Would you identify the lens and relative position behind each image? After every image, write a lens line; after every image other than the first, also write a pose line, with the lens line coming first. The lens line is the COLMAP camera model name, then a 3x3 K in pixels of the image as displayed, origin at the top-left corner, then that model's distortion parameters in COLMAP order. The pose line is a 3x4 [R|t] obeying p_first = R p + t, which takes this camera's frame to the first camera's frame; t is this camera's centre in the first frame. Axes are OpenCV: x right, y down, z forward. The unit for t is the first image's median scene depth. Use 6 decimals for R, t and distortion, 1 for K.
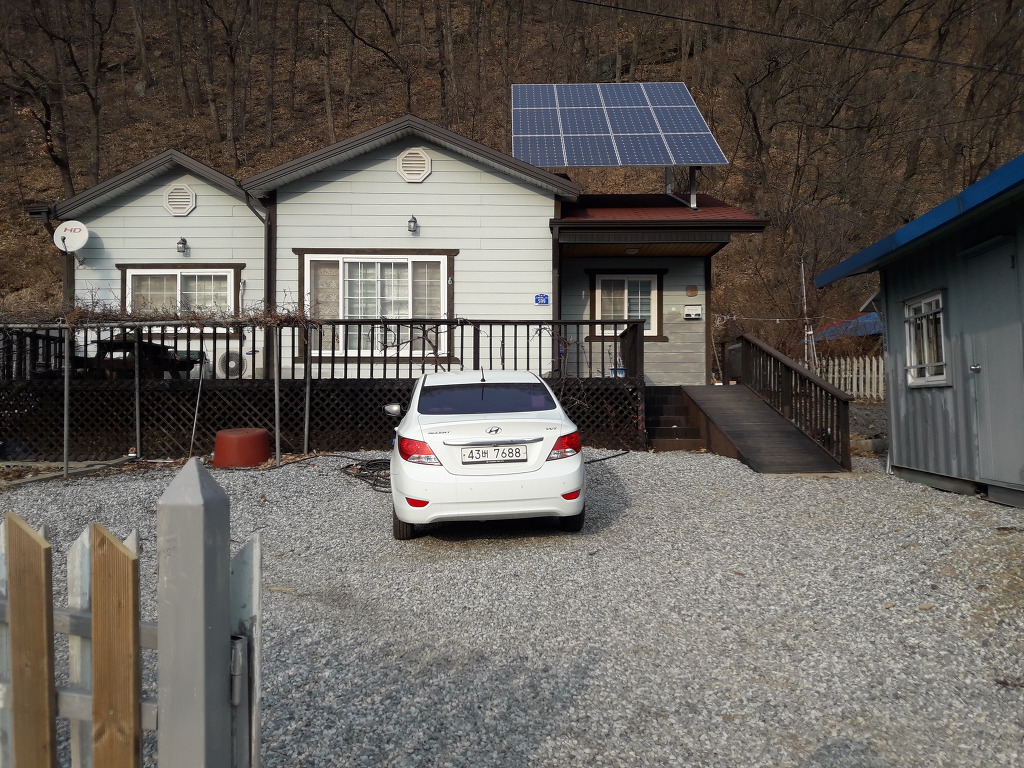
lens RADIAL K [[827.5, 0, 525.1], [0, 827.5, 395.5], [0, 0, 1]] dist [0.143613, -0.322243]
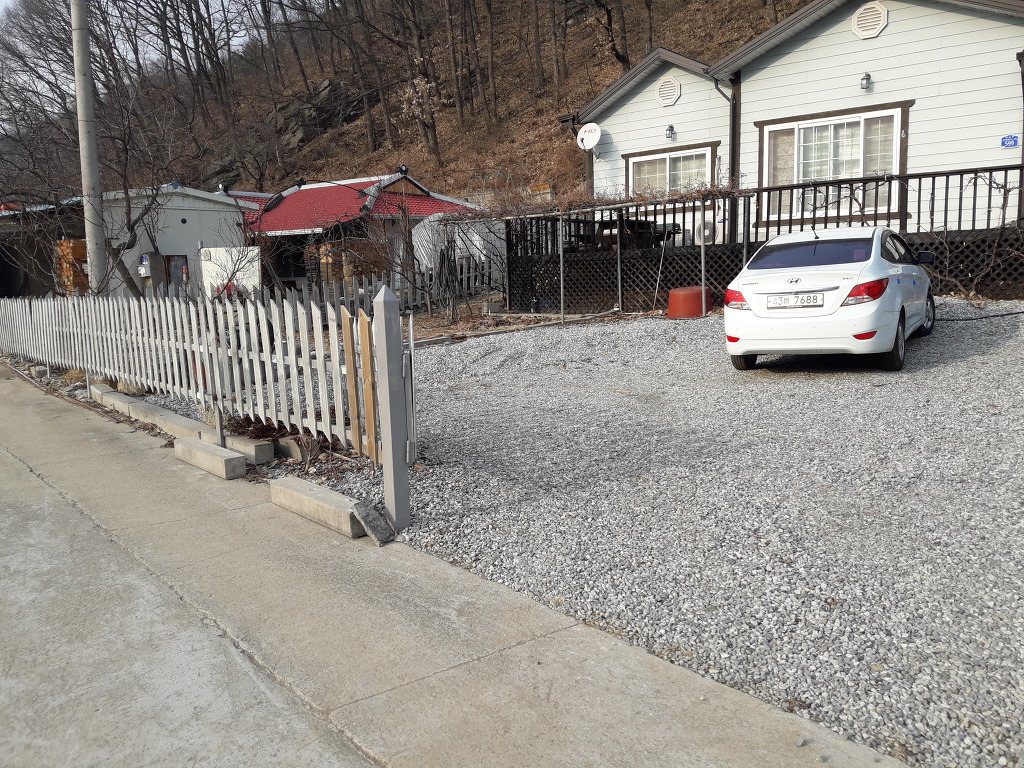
lens RADIAL K [[827.5, 0, 525.1], [0, 827.5, 395.5], [0, 0, 1]] dist [0.143613, -0.322243]
pose [[0.790435, 0.063166, -0.609281, 0.181624], [0.035532, 0.988266, 0.148554, 0.005262], [0.611515, -0.139071, 0.778915, -0.097011]]
